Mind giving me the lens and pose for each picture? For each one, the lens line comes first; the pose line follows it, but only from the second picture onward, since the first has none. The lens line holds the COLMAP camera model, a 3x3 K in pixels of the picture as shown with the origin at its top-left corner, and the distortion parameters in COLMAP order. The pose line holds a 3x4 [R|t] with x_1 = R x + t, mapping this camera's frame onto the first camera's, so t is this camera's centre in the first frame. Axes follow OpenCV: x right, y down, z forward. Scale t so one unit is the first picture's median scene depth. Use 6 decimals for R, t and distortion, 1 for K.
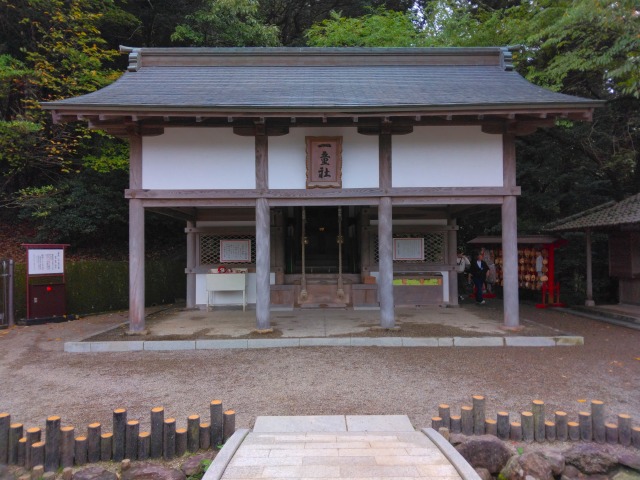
lens RADIAL K [[536.8, 0, 320.0], [0, 536.8, 240.0], [0, 0, 1]] dist [0.002947, -0.001060]
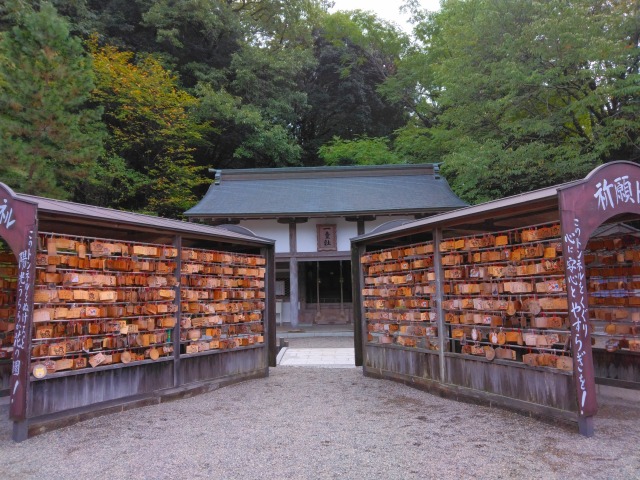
lens RADIAL K [[536.8, 0, 320.0], [0, 536.8, 240.0], [0, 0, 1]] dist [0.002947, -0.001060]
pose [[0.999053, -0.019766, -0.038750, 0.045267], [0.016551, 0.996529, -0.081590, 0.011261], [0.040229, 0.080871, 0.995912, -0.683837]]
